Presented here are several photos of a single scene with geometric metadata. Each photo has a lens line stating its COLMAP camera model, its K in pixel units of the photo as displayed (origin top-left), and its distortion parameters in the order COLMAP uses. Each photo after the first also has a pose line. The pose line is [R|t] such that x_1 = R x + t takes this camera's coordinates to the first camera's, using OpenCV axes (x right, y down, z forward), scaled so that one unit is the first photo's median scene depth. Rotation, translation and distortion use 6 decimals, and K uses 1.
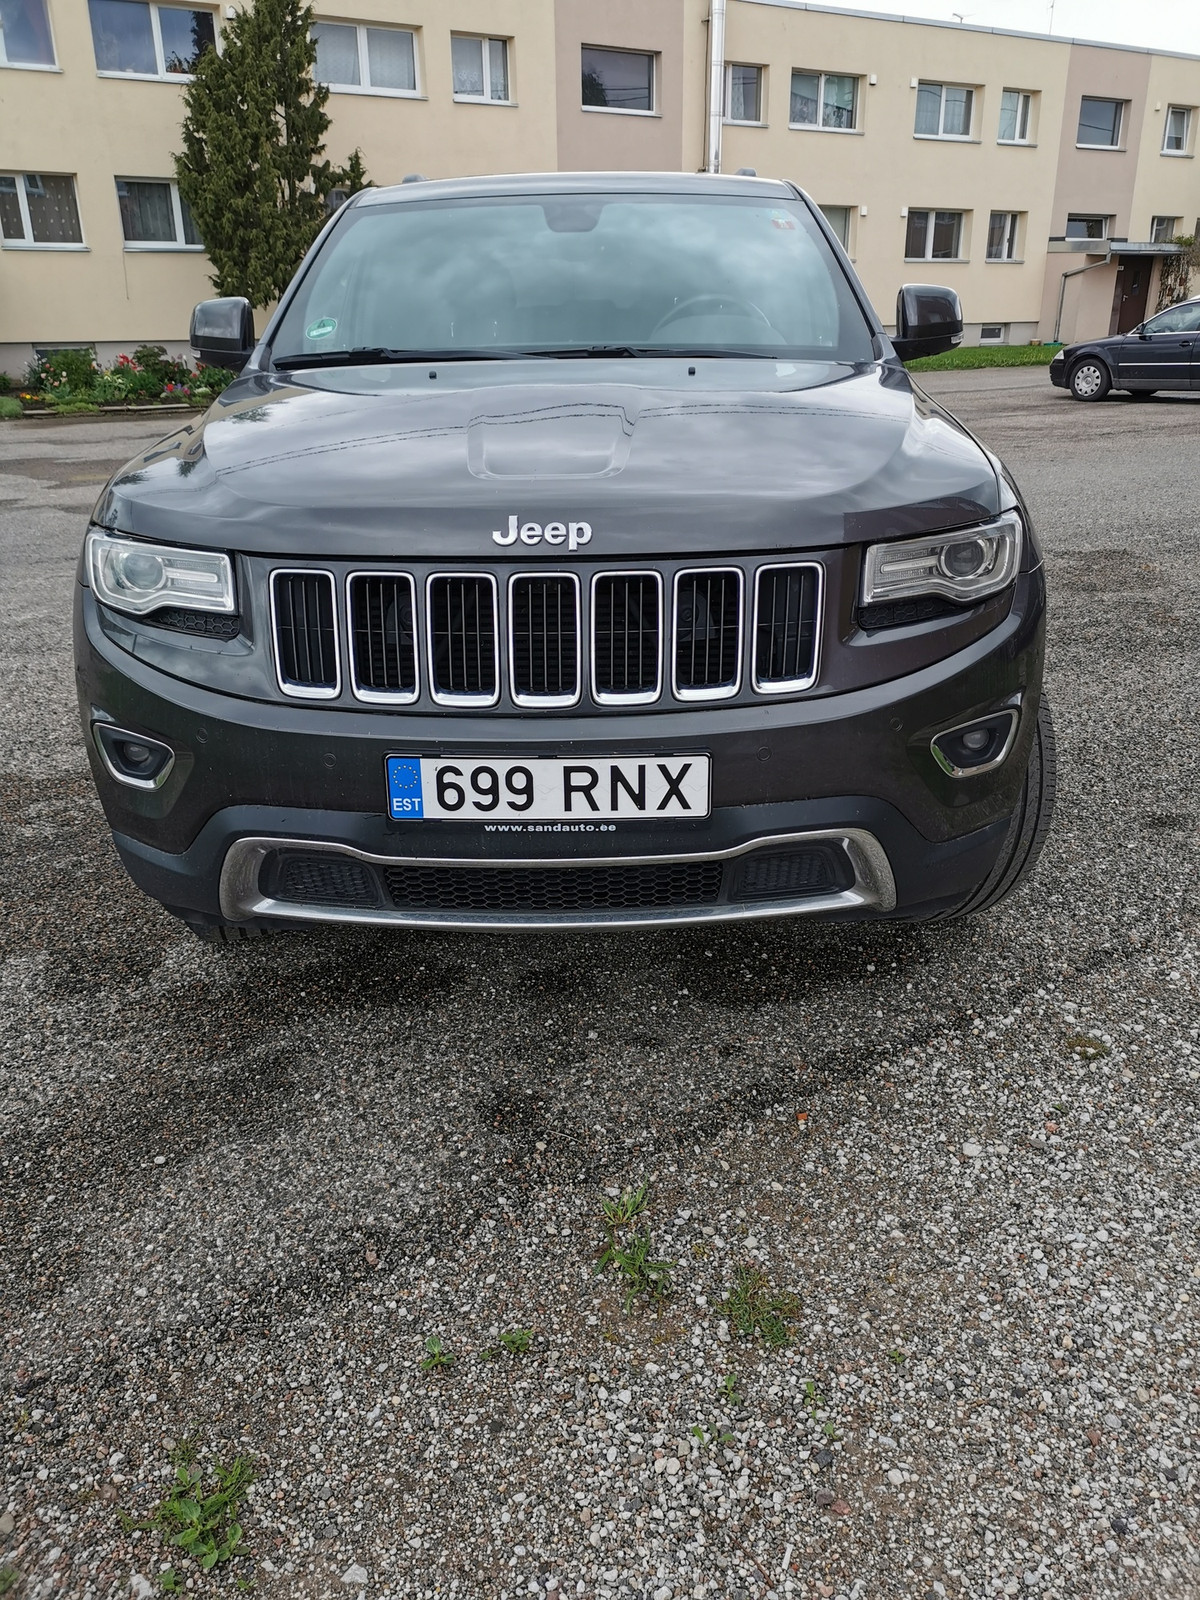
lens RADIAL K [[1270.3, 0, 600.5], [0, 1270.3, 793.8], [0, 0, 1]] dist [0.034890, 0.002120]
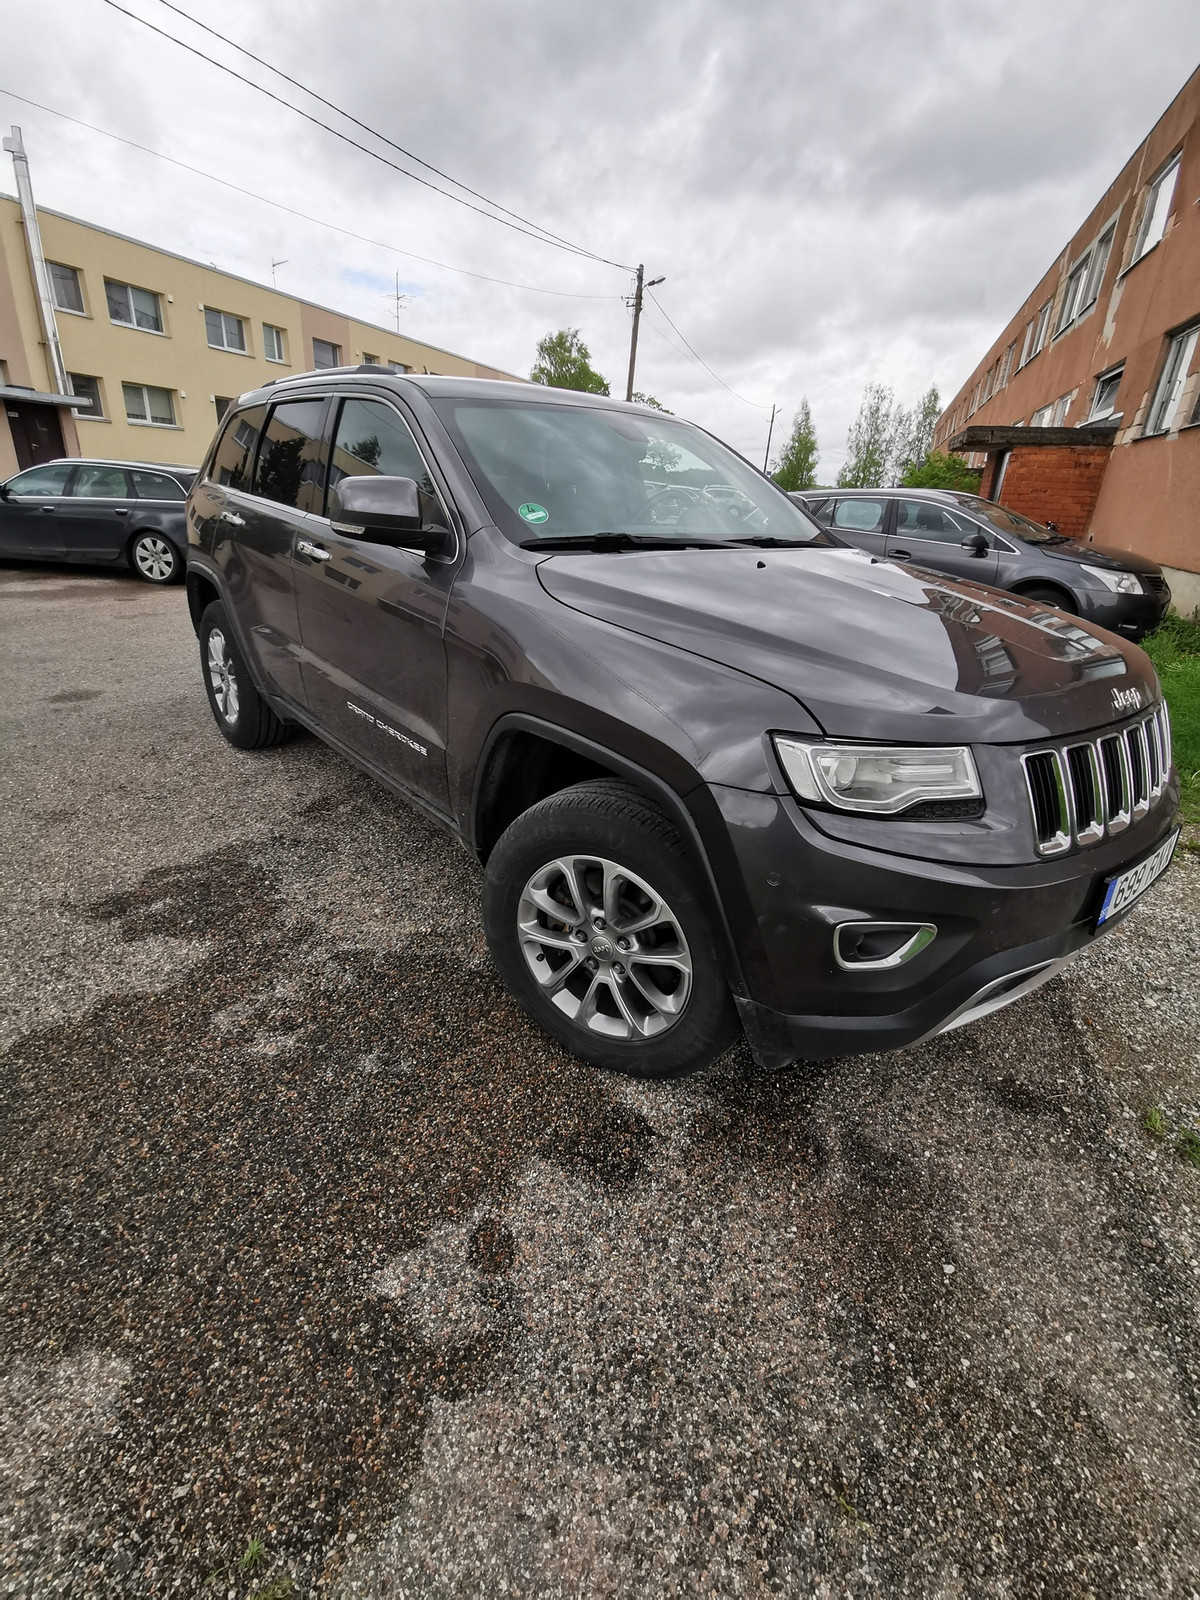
lens RADIAL K [[777.1, 0, 607.5], [0, 777.1, 802.5], [0, 0, 1]] dist [0.001780, 0.001598]
pose [[0.741375, -0.204433, 0.639196, -0.095095], [0.176890, 0.978317, 0.107727, -0.026140], [-0.647359, 0.033201, 0.761462, 0.066243]]
